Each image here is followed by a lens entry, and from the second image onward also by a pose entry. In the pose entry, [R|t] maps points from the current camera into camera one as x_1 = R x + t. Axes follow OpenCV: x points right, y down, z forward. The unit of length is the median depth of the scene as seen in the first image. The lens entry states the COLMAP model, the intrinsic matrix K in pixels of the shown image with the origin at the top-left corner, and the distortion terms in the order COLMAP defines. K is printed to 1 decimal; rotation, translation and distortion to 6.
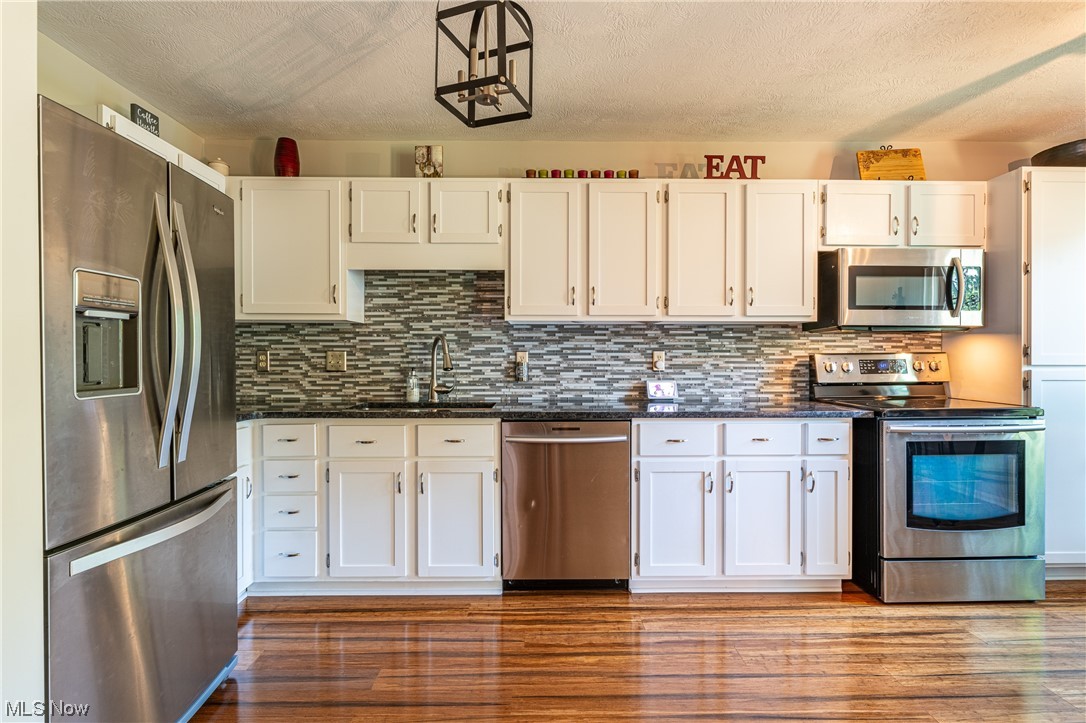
lens RADIAL K [[518.7, 0, 550.4], [0, 518.7, 359.5], [0, 0, 1]] dist [-0.001944, 0.000332]
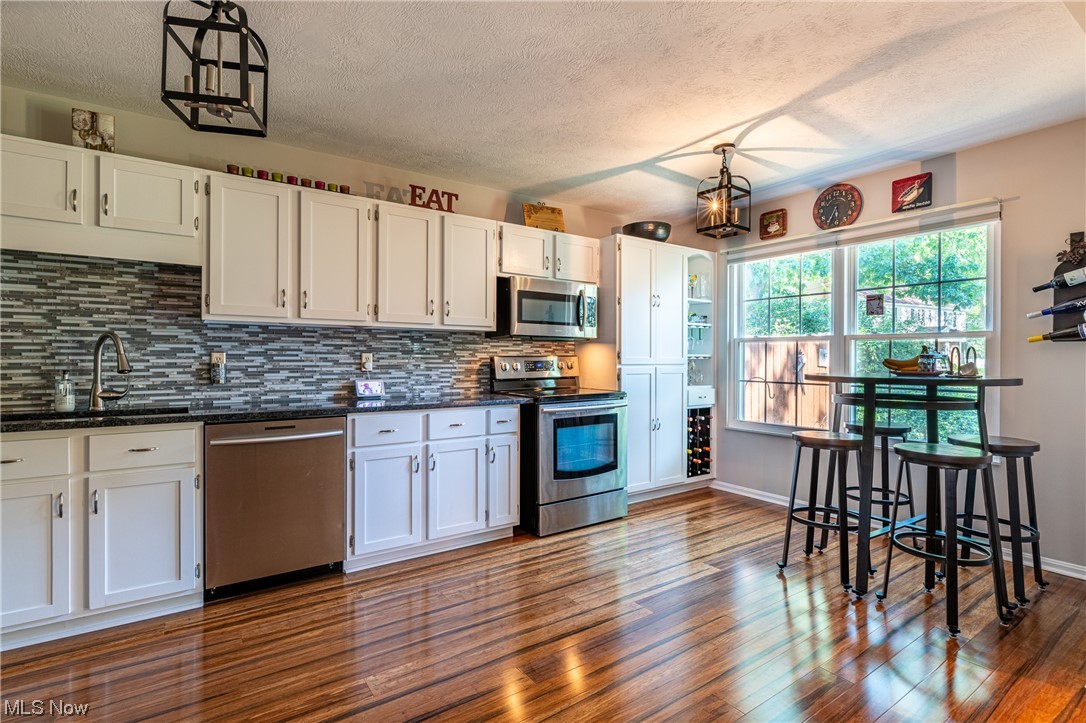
lens RADIAL K [[518.7, 0, 553.5], [0, 518.7, 358.5], [0, 0, 1]] dist [-0.001944, 0.000332]
pose [[0.828097, 0.002470, 0.560579, -0.087318], [0.000508, 0.999987, -0.005158, 0.001452], [-0.560584, 0.004556, 0.828085, -0.142607]]
